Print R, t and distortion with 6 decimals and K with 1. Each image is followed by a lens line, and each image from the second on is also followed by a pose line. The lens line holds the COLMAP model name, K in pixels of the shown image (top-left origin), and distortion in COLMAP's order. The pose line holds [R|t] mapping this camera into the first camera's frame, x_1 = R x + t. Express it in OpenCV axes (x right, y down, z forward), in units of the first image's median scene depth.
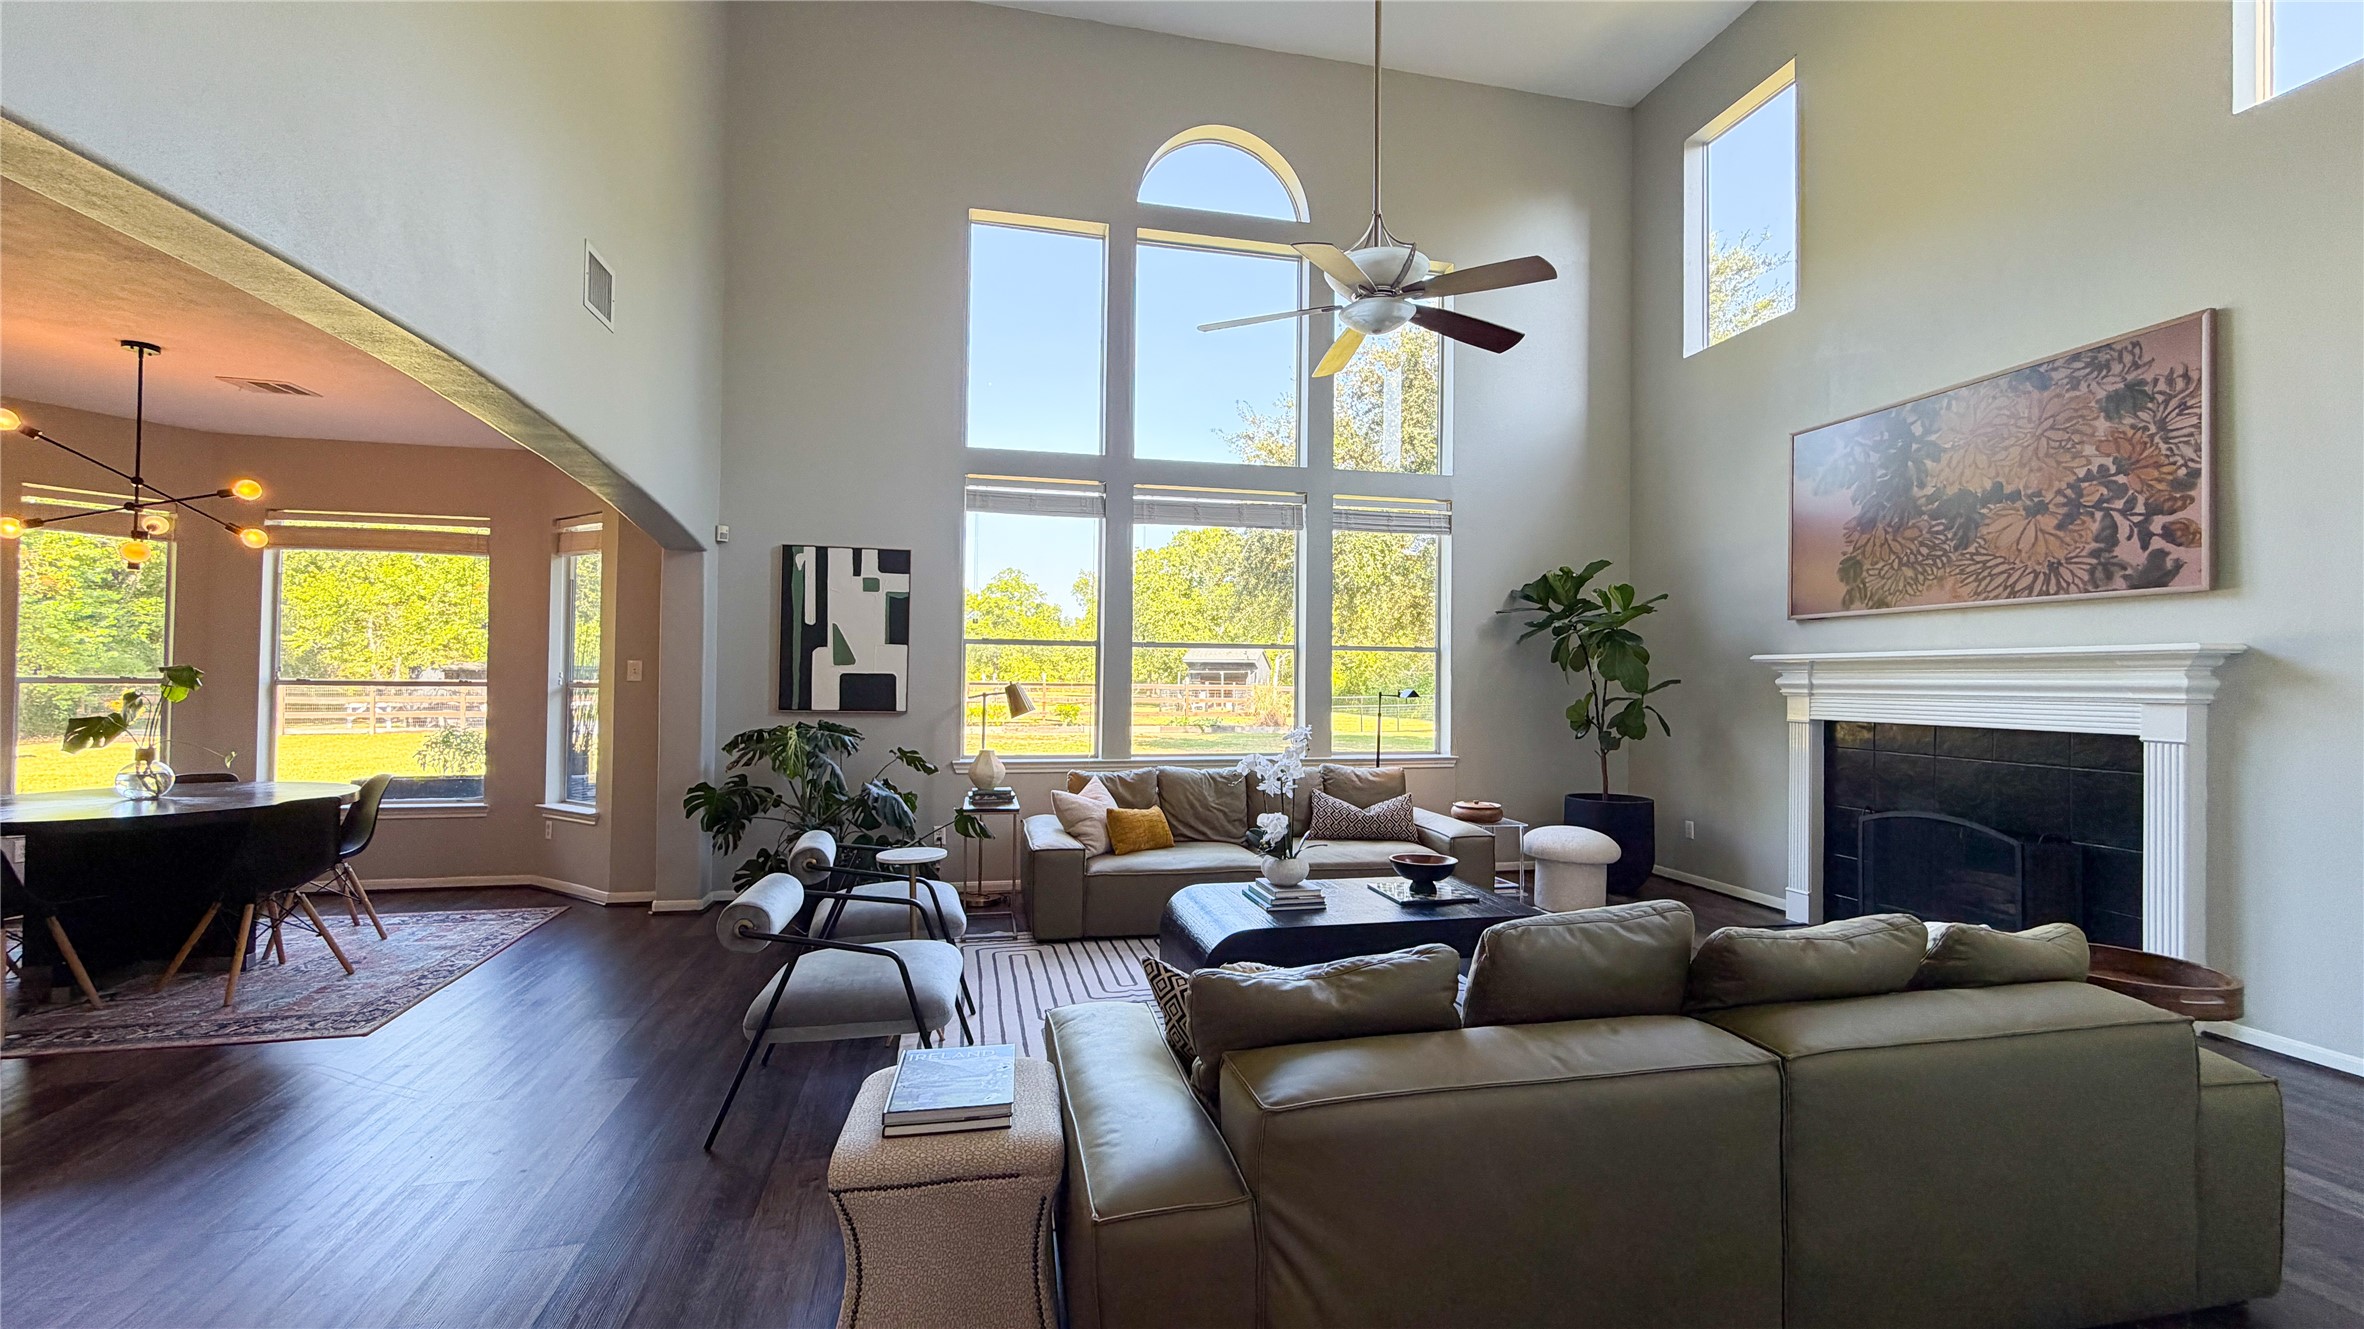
lens RADIAL K [[944.1, 0, 1179.2], [0, 944.1, 668.0], [0, 0, 1]] dist [0.000263, 0.000064]
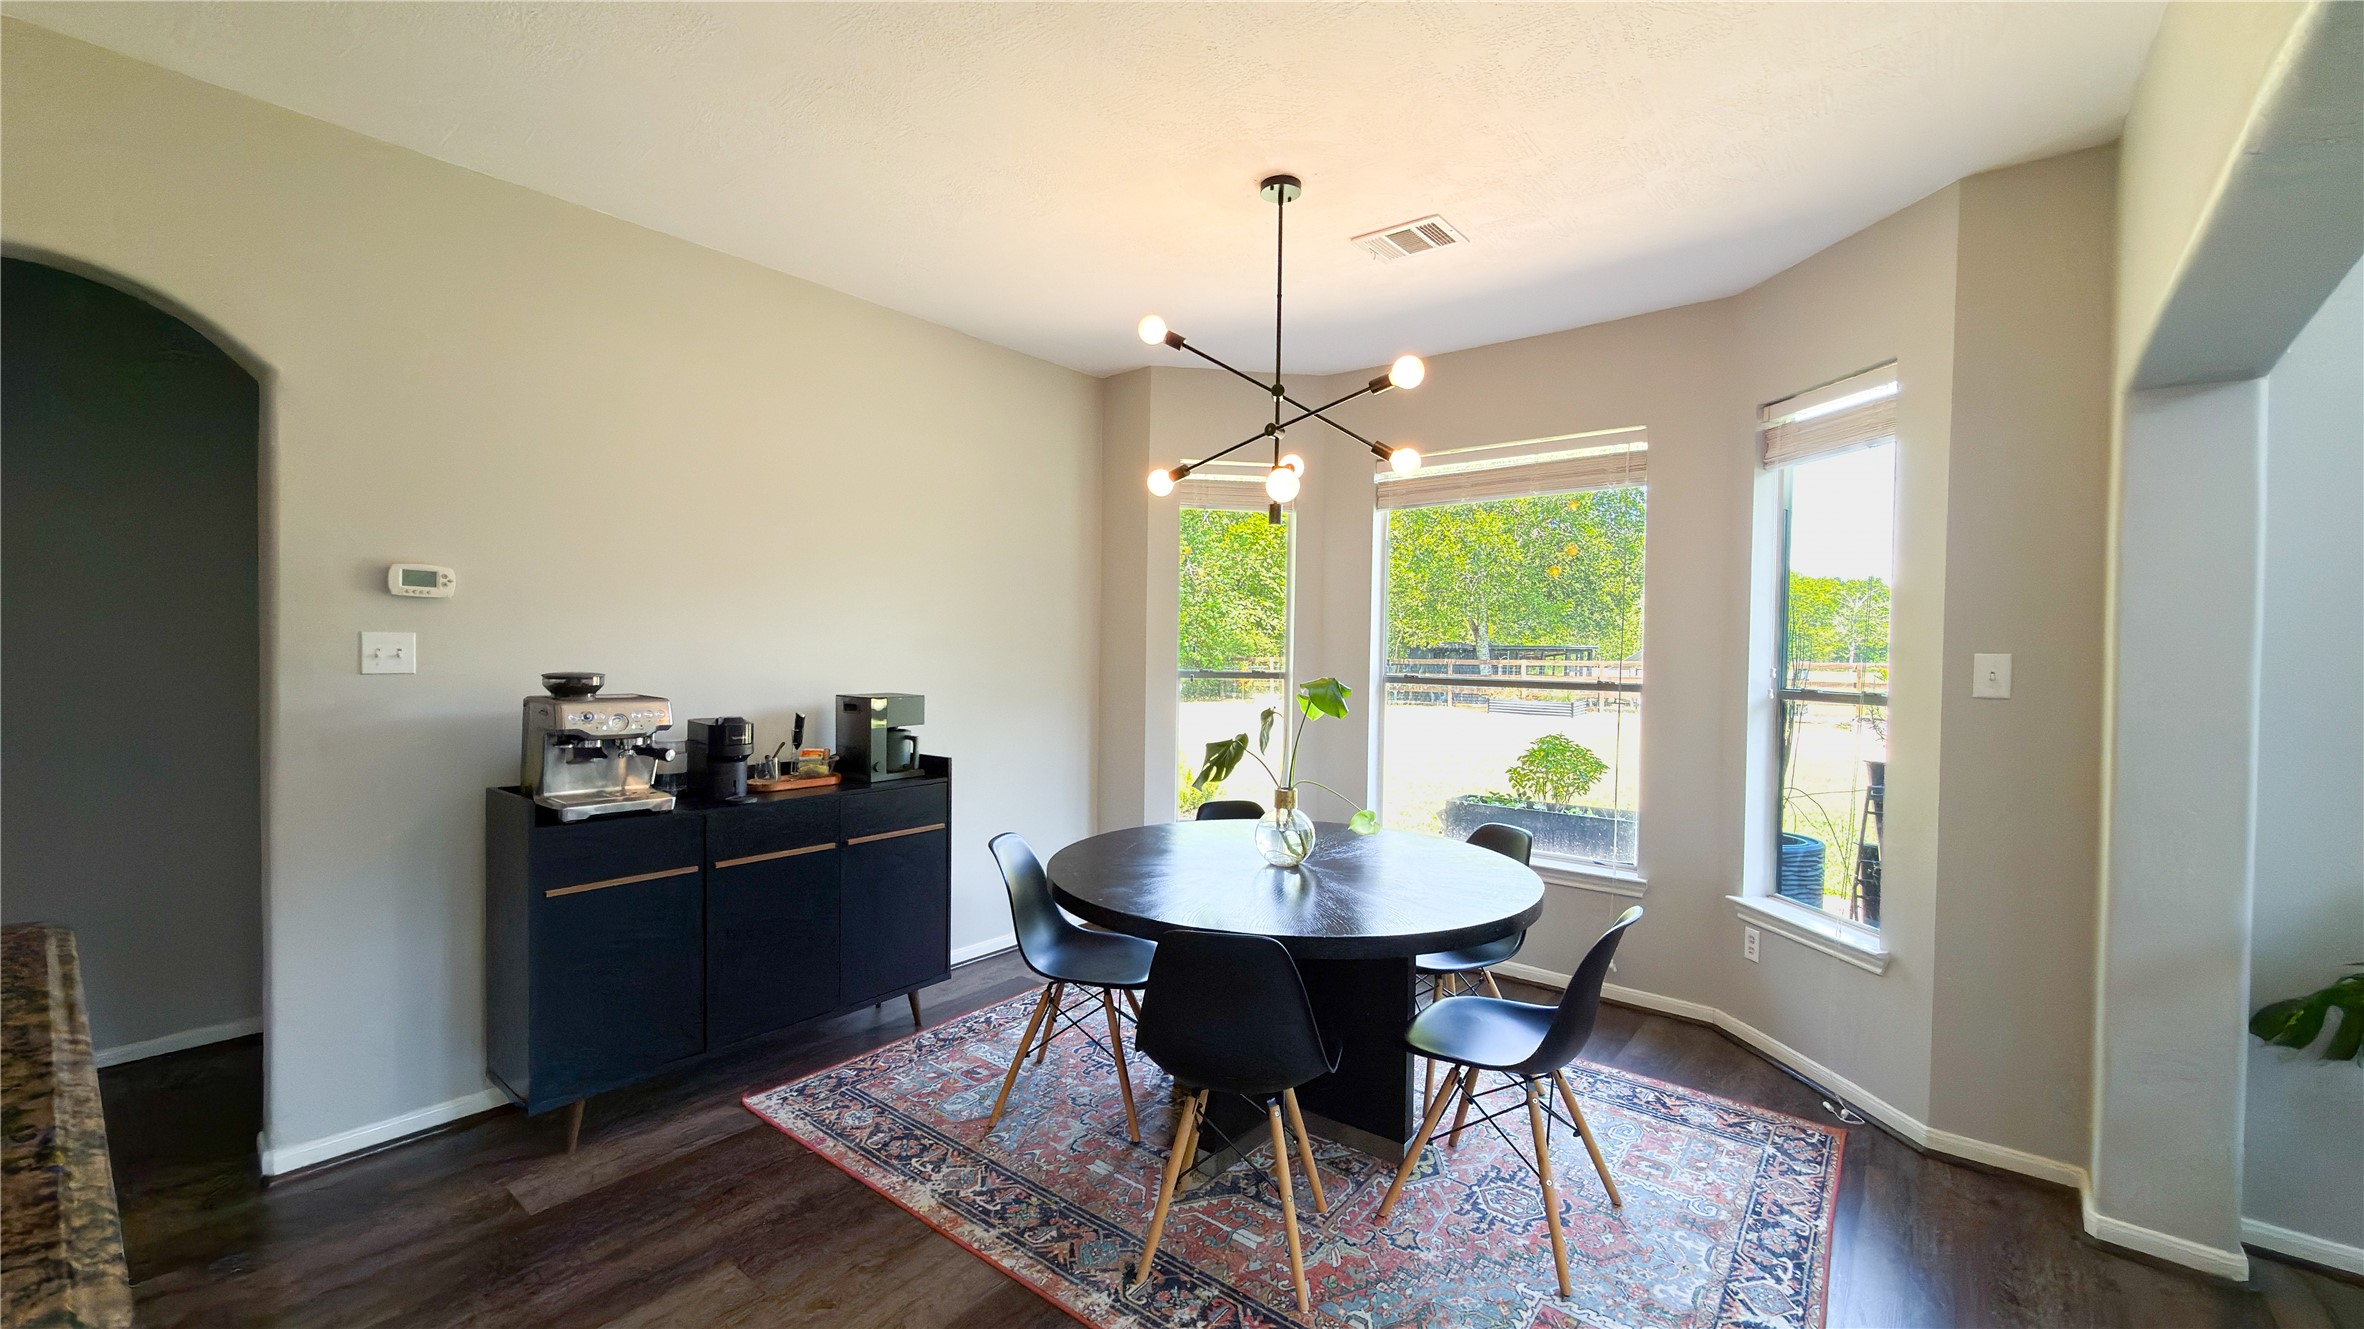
lens RADIAL K [[944.1, 0, 1191.7], [0, 944.1, 662.0], [0, 0, 1]] dist [0.000263, 0.000064]
pose [[0.632264, 0.010729, -0.774679, -0.489140], [0.004762, 0.999831, 0.017735, -0.015402], [0.774739, -0.014902, 0.632106, 0.415201]]
